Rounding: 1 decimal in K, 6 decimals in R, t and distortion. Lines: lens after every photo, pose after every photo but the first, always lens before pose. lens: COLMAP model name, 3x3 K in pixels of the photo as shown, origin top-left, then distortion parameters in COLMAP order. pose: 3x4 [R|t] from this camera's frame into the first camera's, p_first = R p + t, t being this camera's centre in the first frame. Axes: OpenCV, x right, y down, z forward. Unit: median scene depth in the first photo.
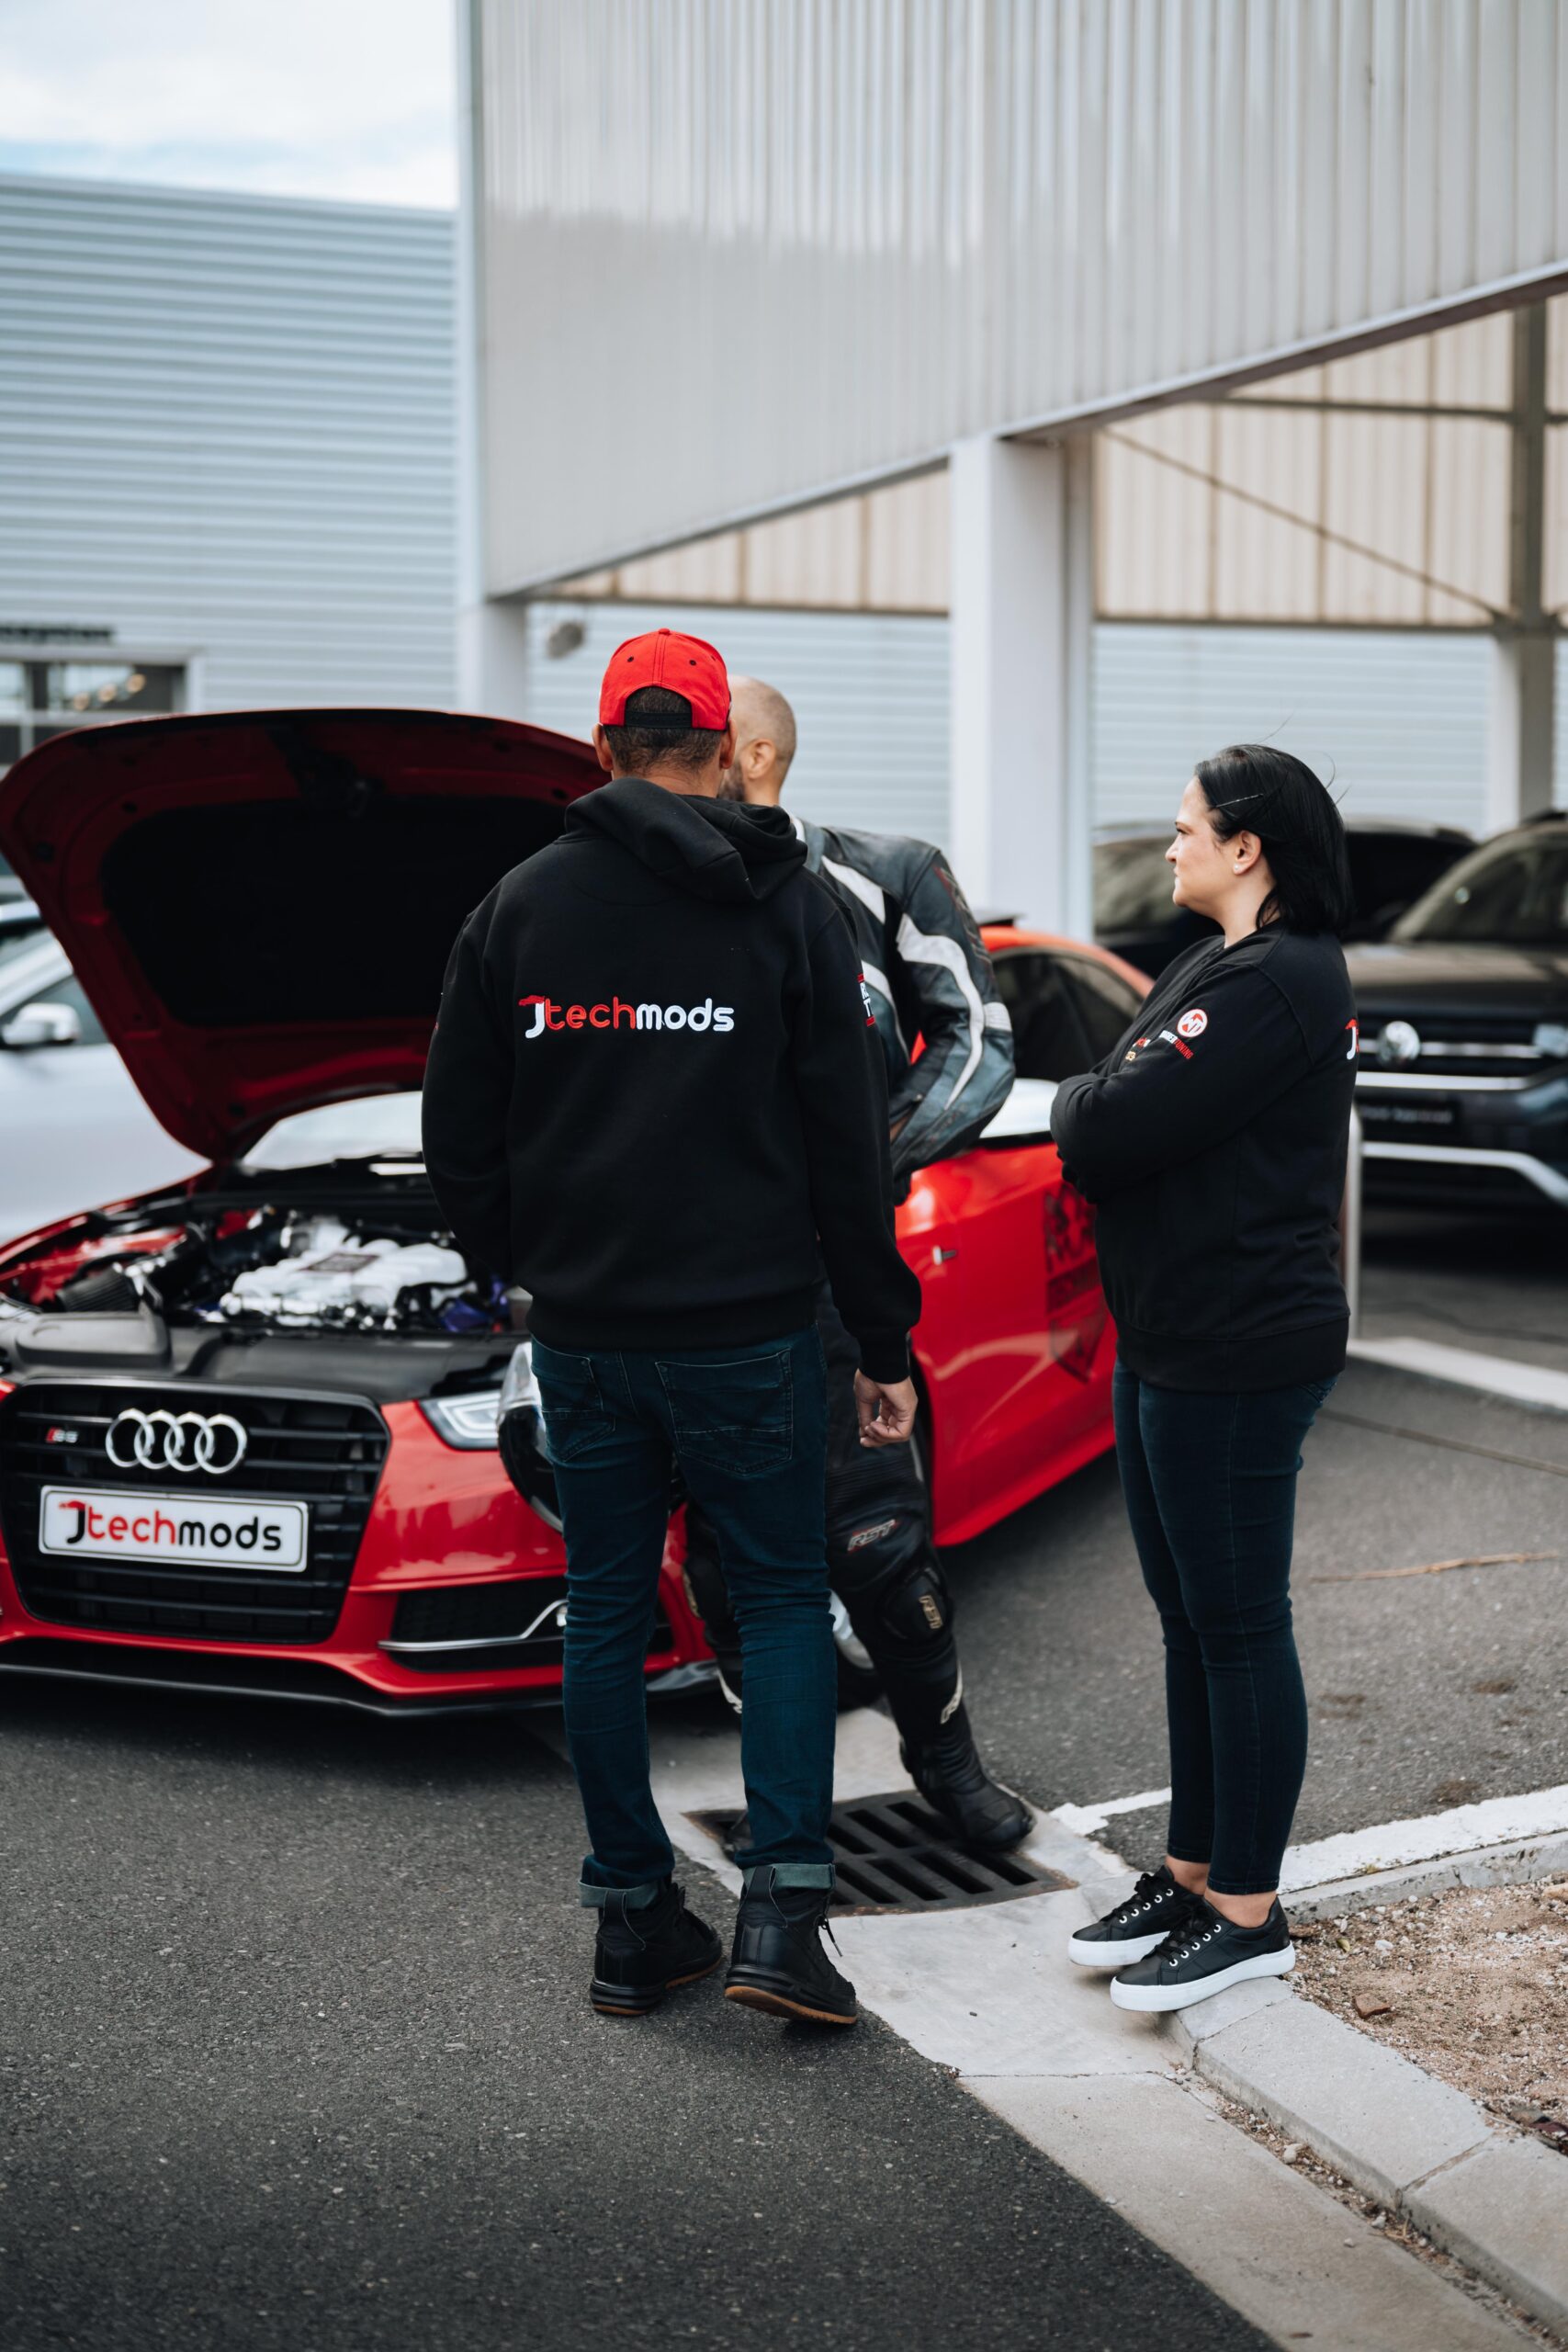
lens RADIAL K [[3416.1, 0, 782.7], [0, 3416.1, 1155.0], [0, 0, 1]] dist [-0.006616, 0.006899]
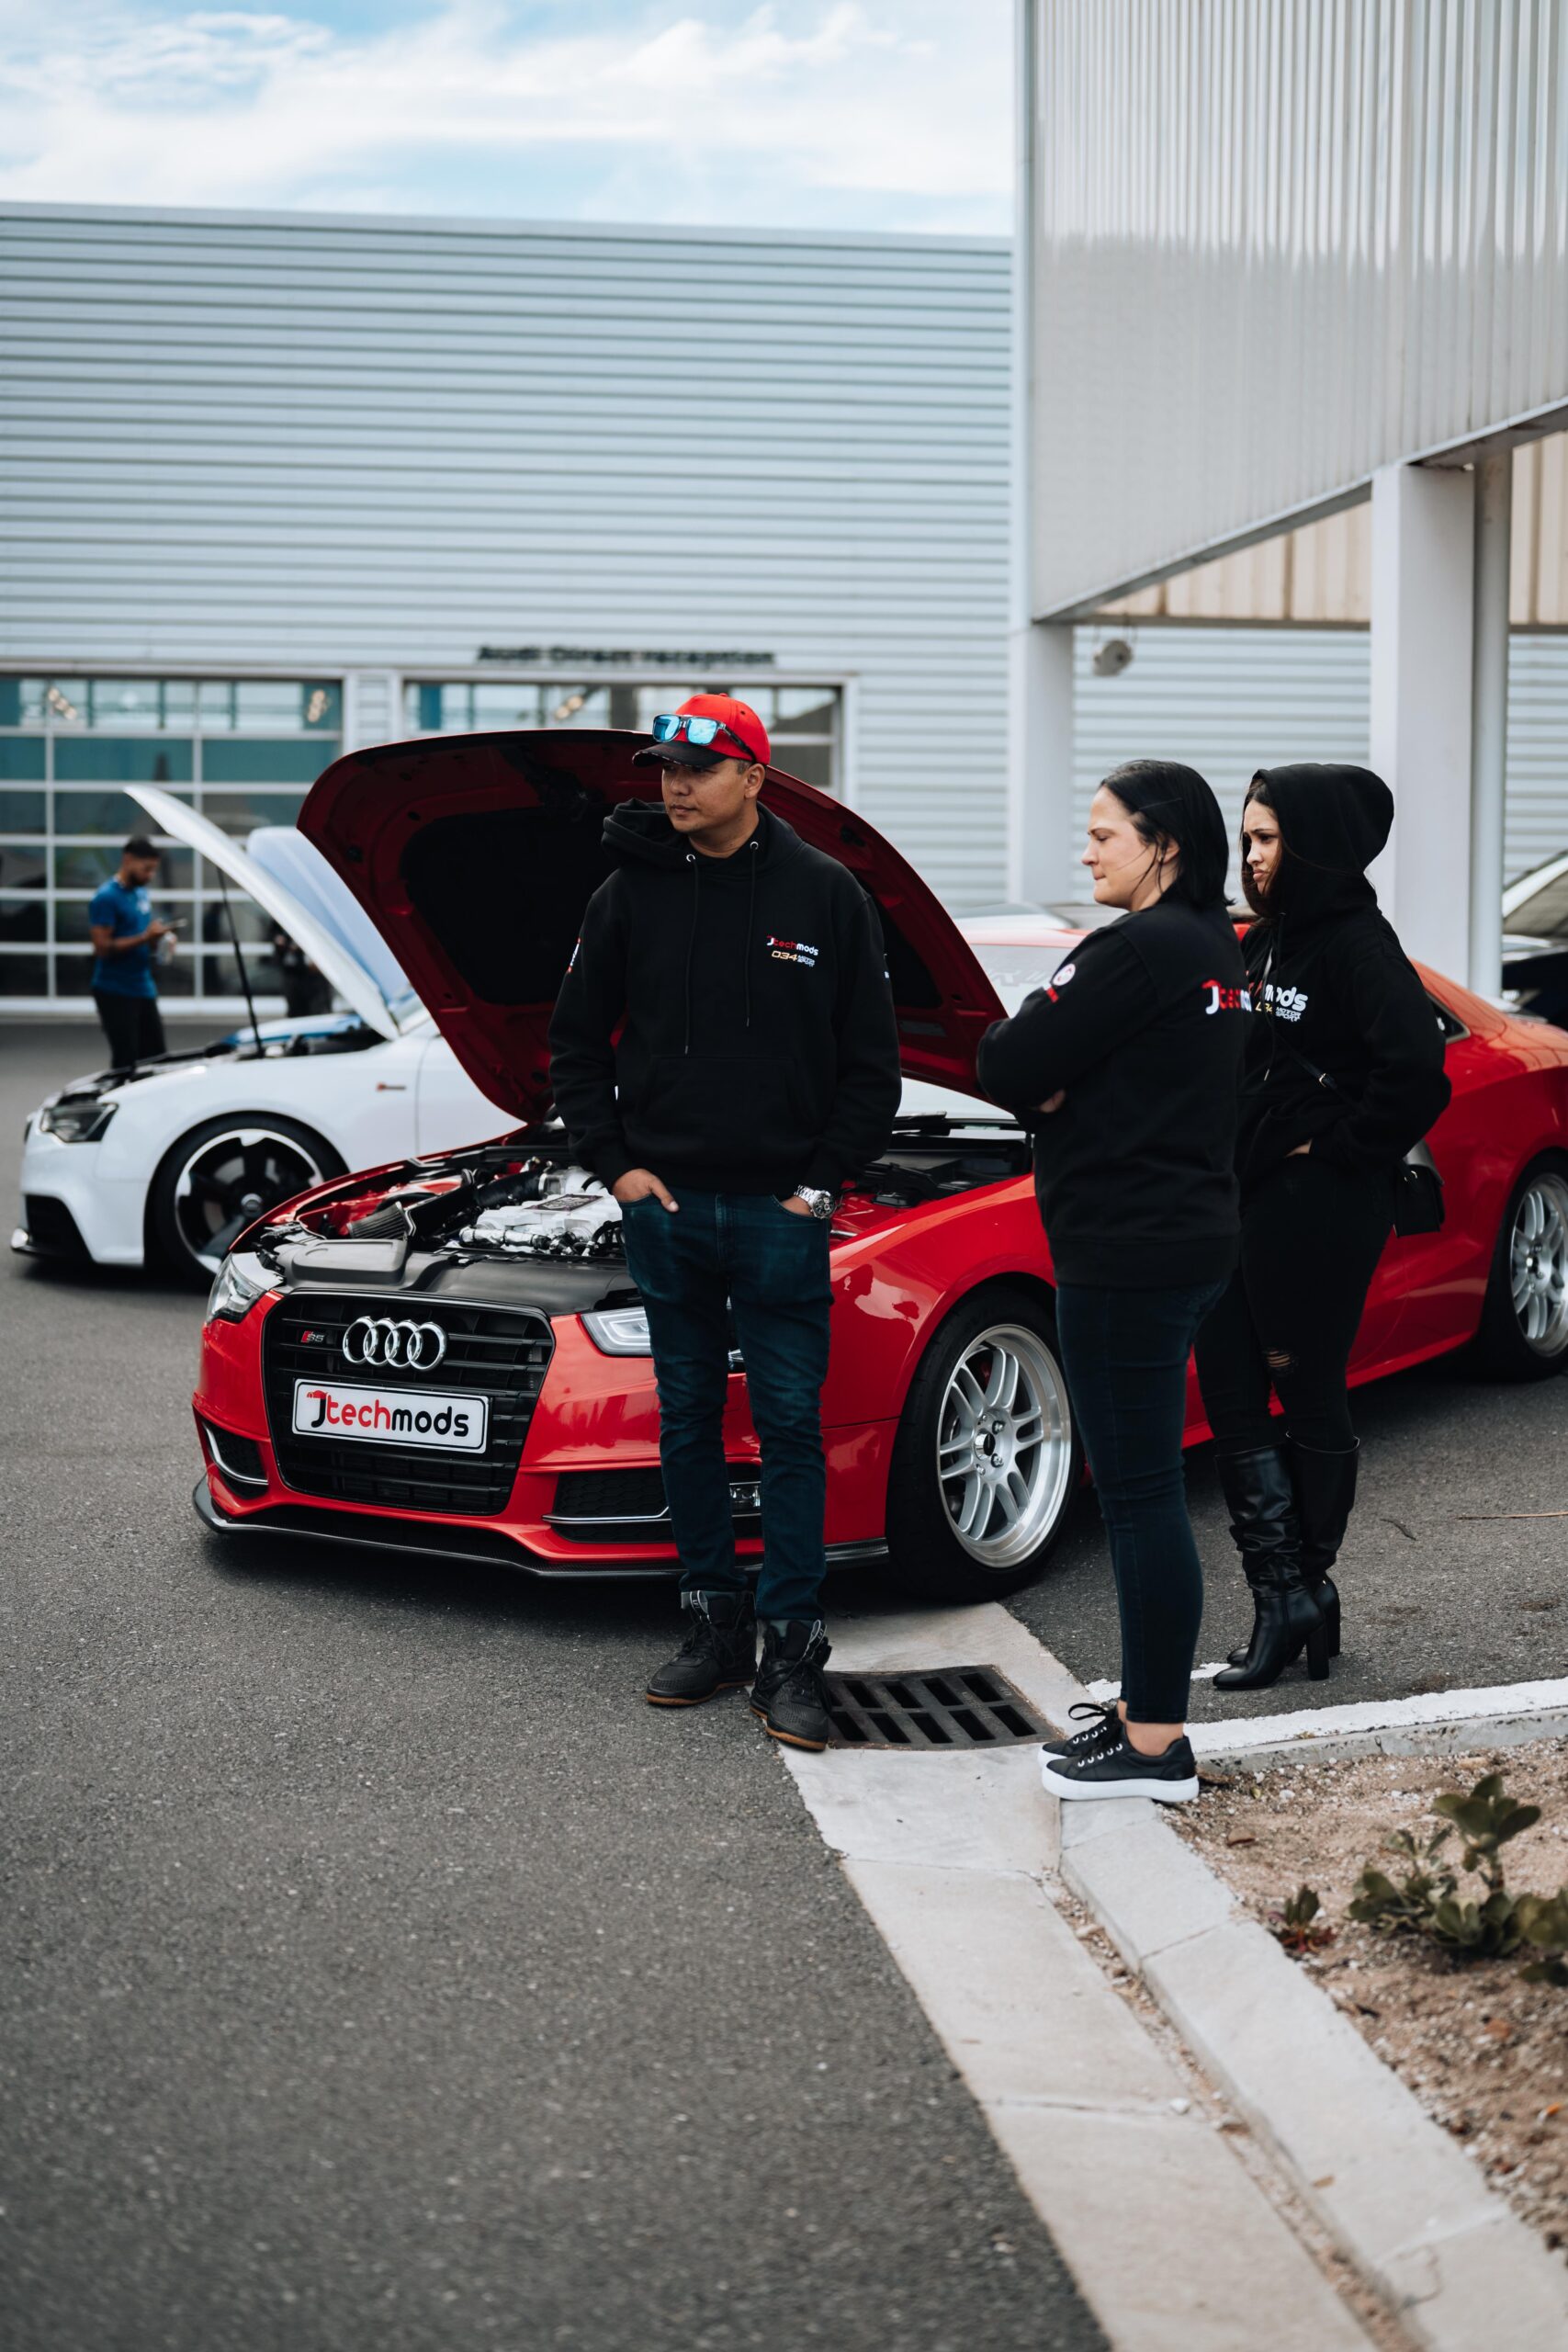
lens RADIAL K [[3439.2, 0, 759.7], [0, 3439.2, 1172.4], [0, 0, 1]] dist [-0.018667, 0.117017]
pose [[0.972492, 0.019378, -0.232131, 0.228025], [-0.019524, 0.999808, 0.001666, 0.019739], [0.232118, 0.002912, 0.972683, -0.143712]]
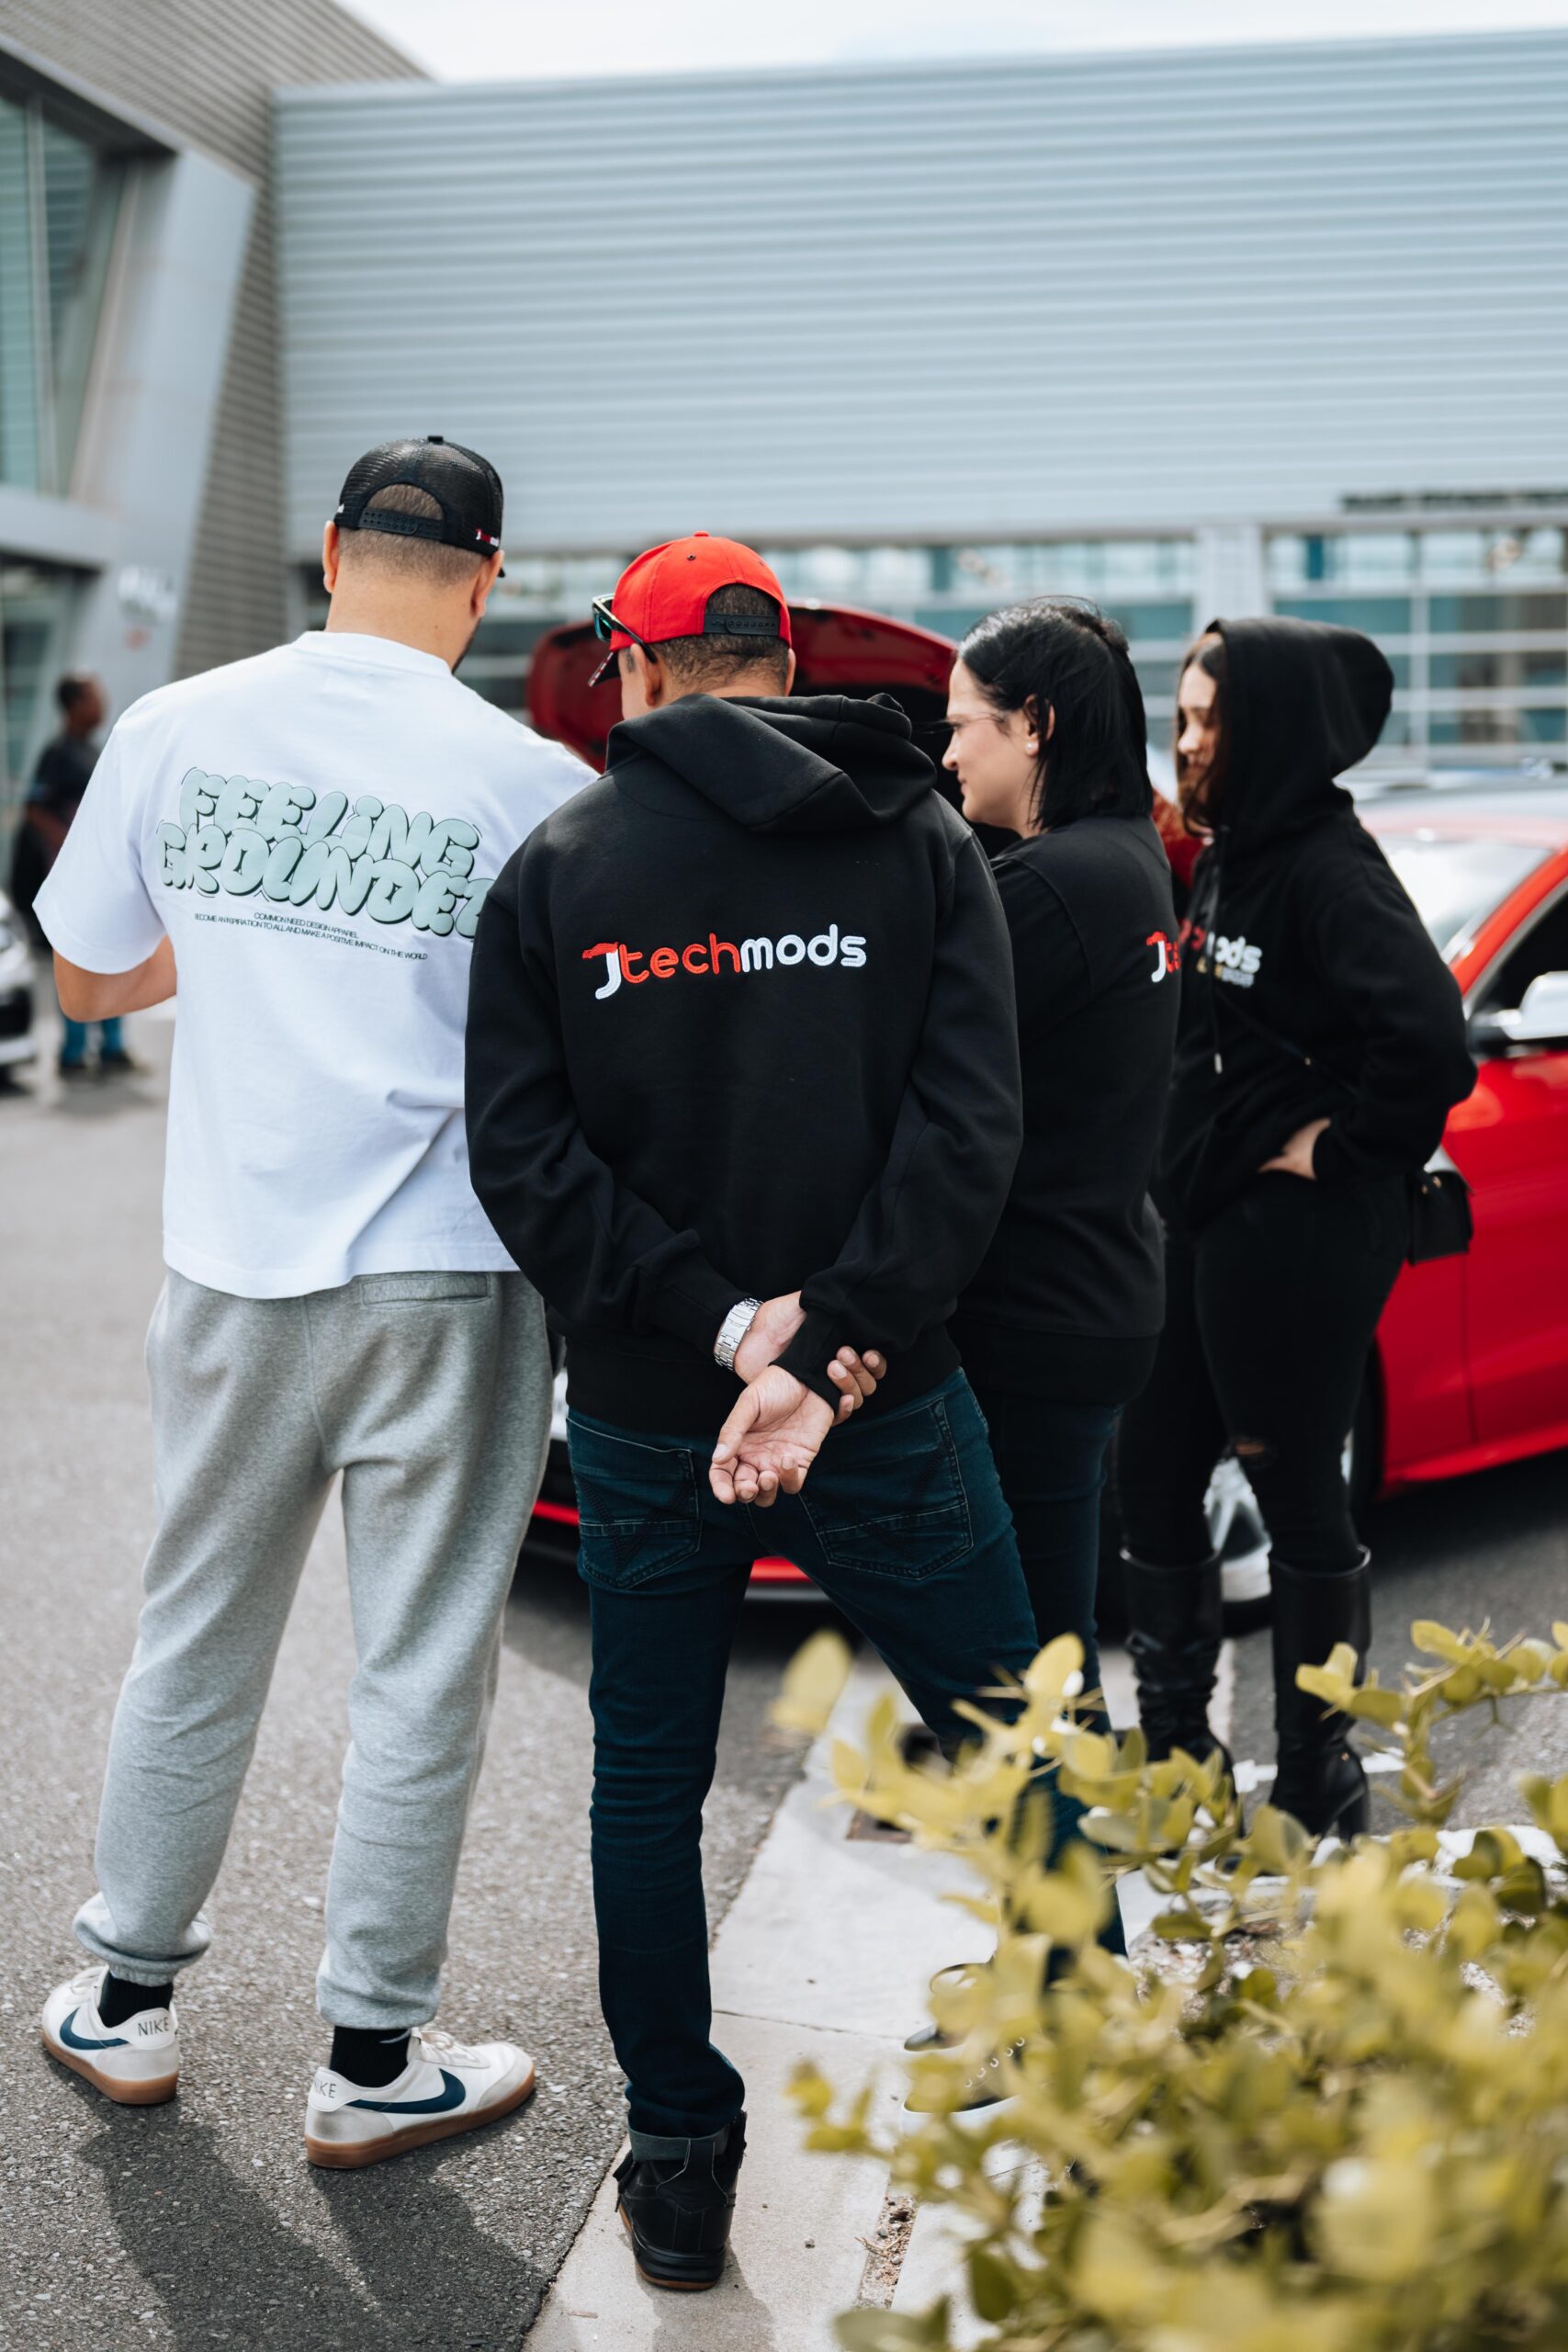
lens RADIAL K [[3416.1, 0, 782.7], [0, 3416.1, 1155.0], [0, 0, 1]] dist [-0.006616, 0.006899]
pose [[0.862015, 0.038142, -0.505446, 0.425528], [-0.018075, 0.998844, 0.044548, -0.012480], [0.506561, -0.029265, 0.861707, 0.132660]]
